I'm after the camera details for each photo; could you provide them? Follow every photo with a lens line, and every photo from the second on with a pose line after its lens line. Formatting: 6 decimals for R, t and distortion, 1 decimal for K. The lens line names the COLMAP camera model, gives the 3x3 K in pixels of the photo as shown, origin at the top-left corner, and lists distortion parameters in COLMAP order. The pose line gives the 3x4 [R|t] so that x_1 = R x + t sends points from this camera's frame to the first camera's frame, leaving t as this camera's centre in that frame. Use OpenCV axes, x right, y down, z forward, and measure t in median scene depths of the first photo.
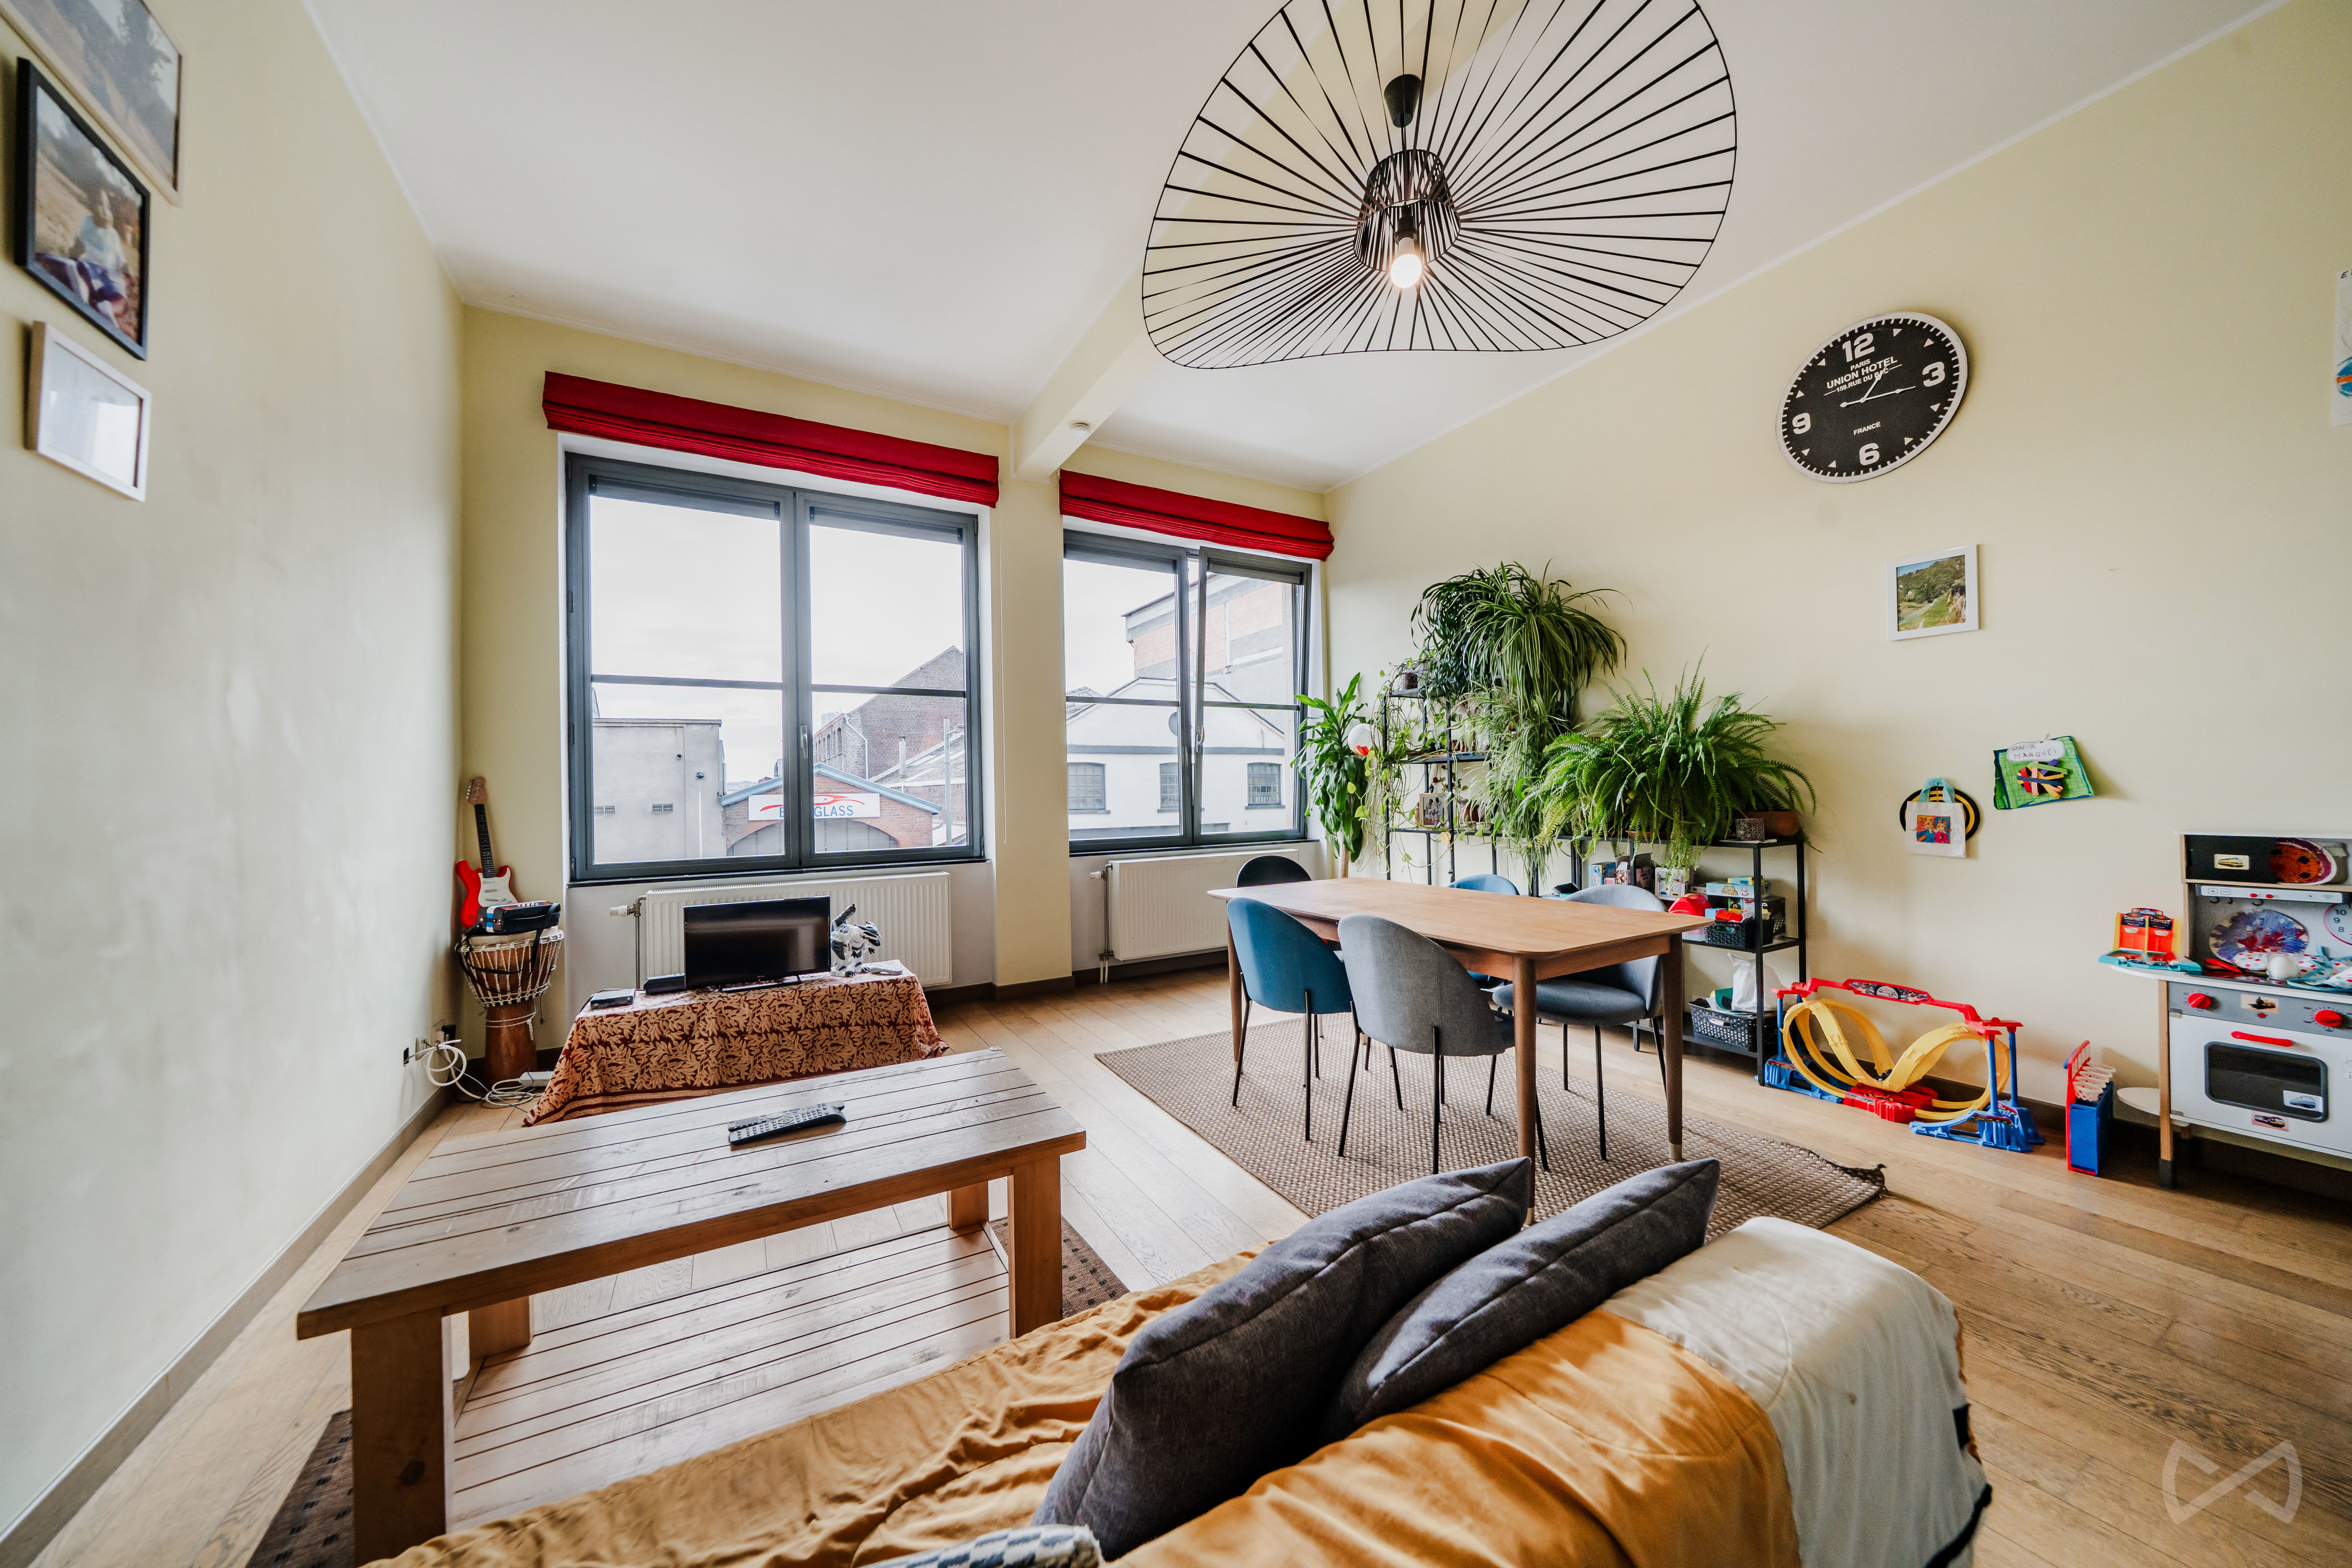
lens RADIAL K [[800.2, 0, 1173.3], [0, 800.2, 791.6], [0, 0, 1]] dist [-0.002728, 0.000041]
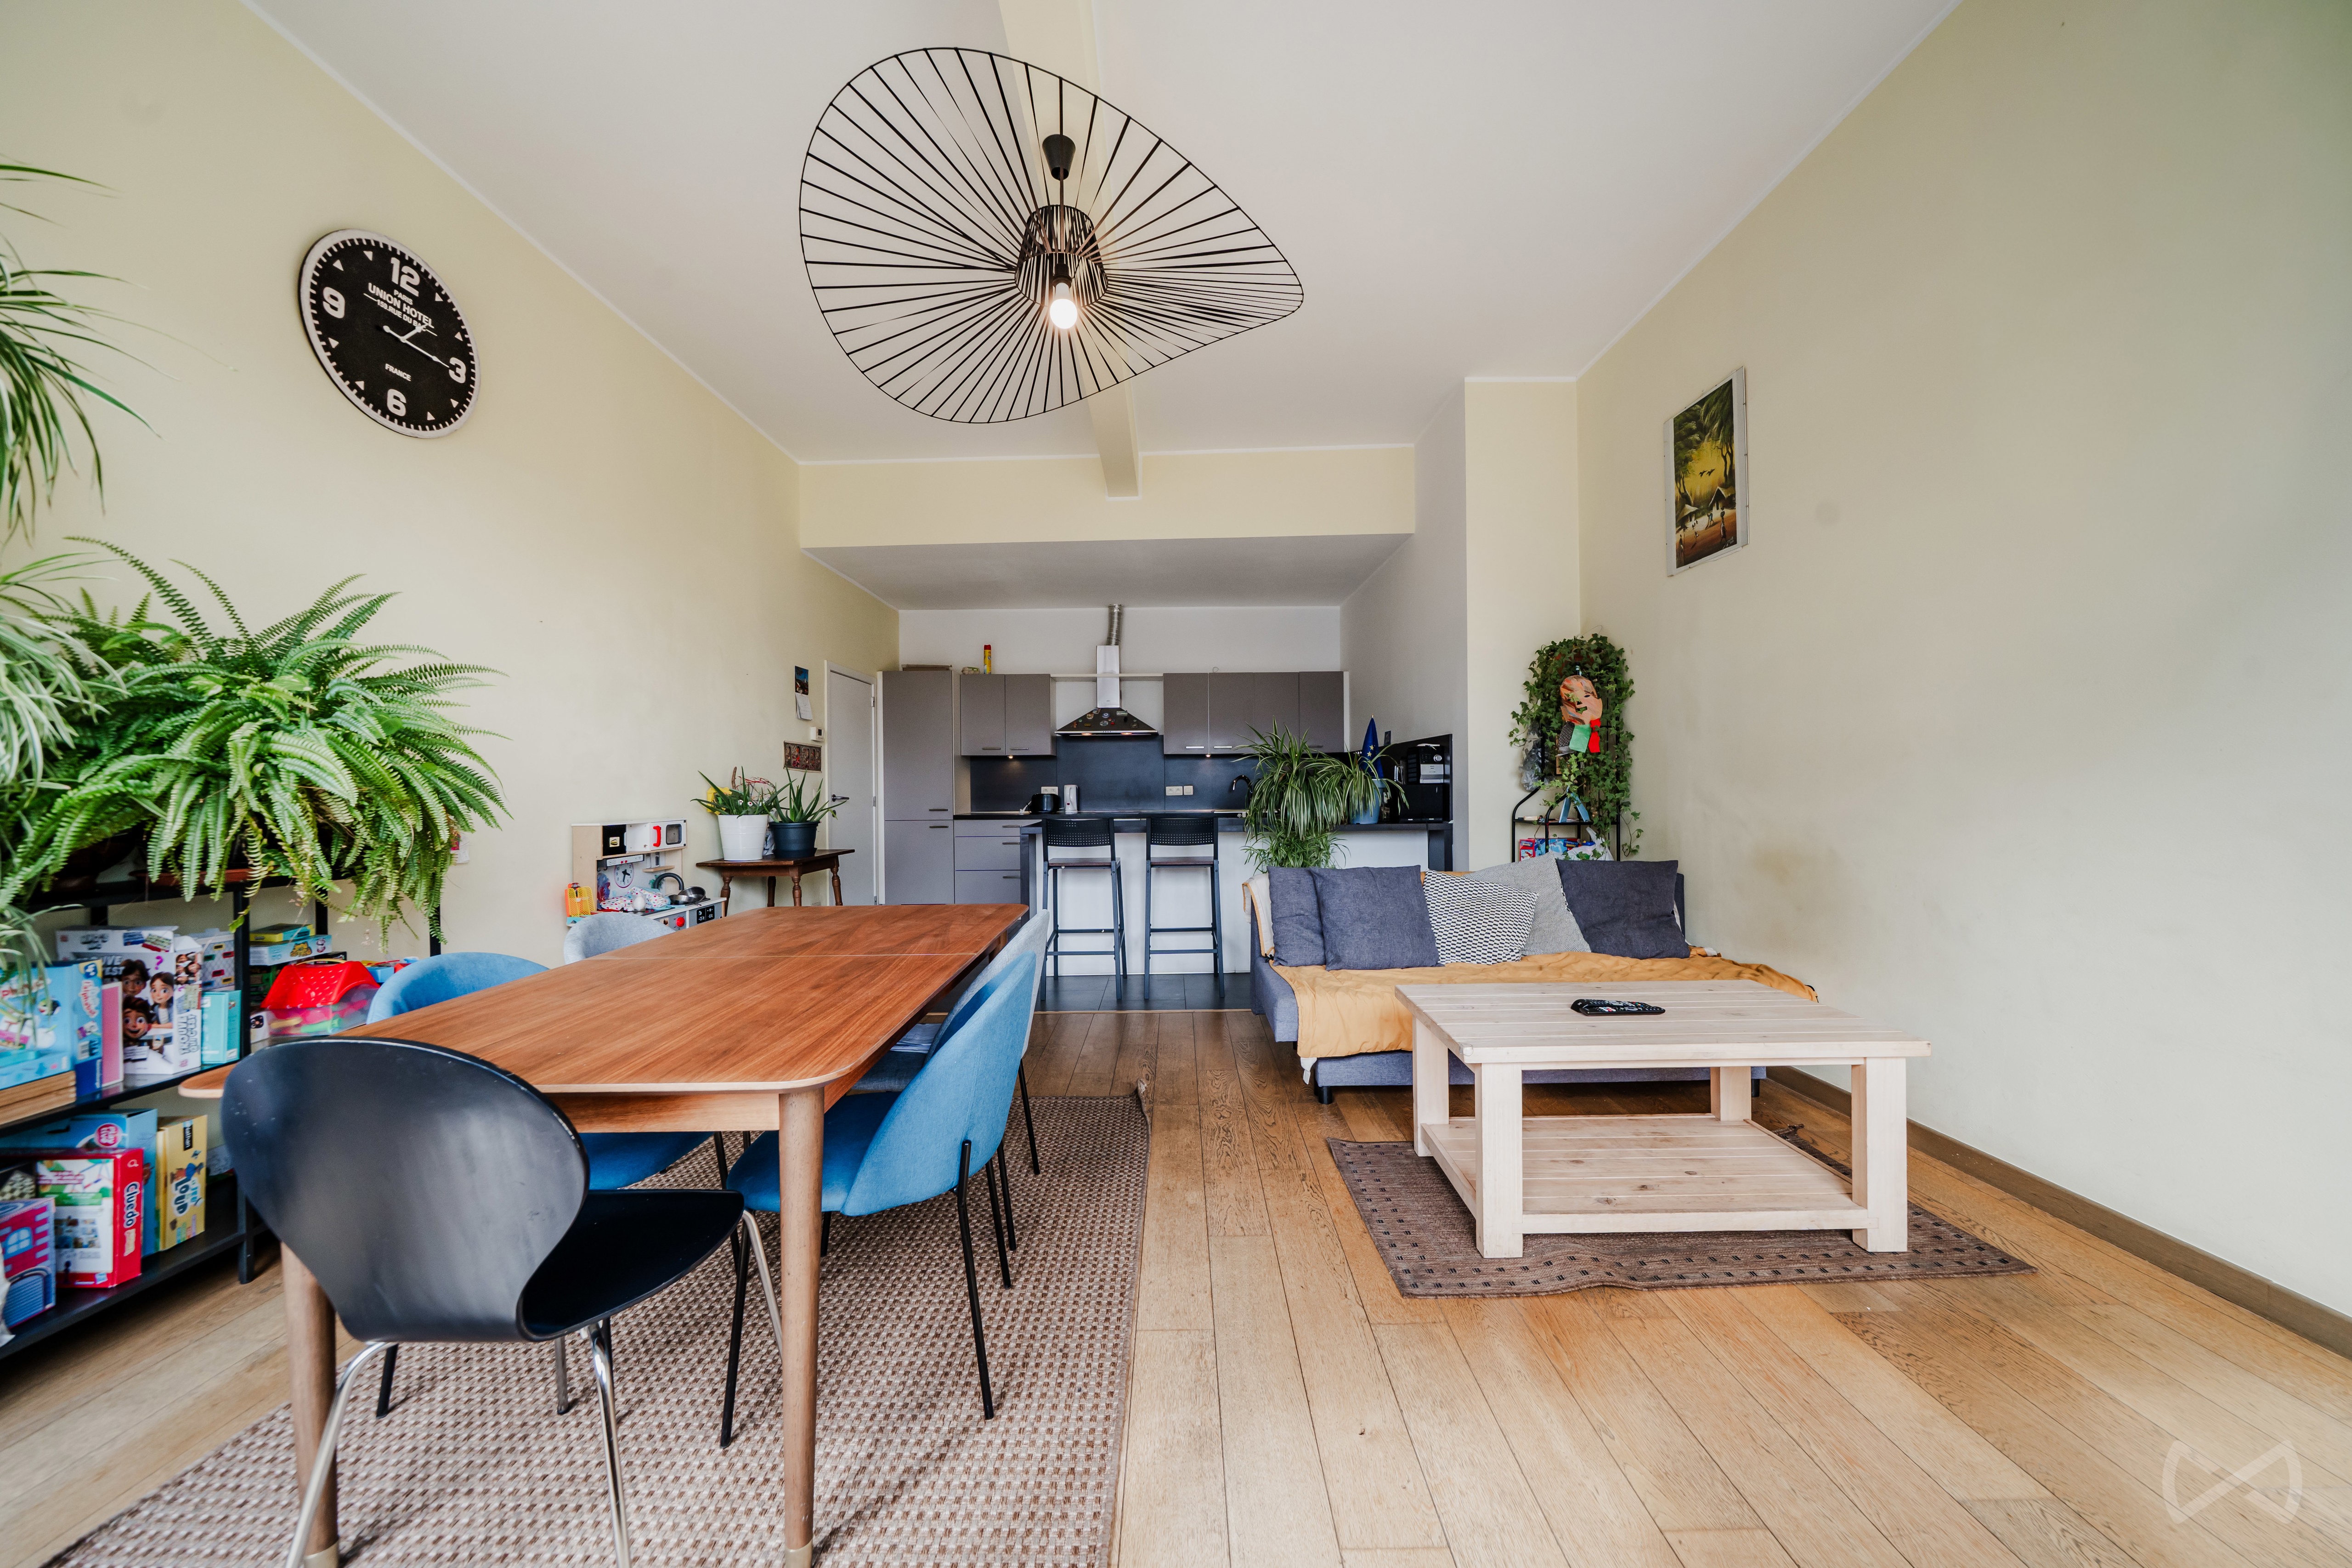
lens RADIAL K [[800.2, 0, 1175.8], [0, 800.2, 780.6], [0, 0, 1]] dist [-0.002728, 0.000041]
pose [[-0.870669, 0.024449, 0.491261, -0.268127], [0.017916, 0.999677, -0.017999, 0.013610], [-0.491542, -0.006869, -0.870827, 1.332571]]
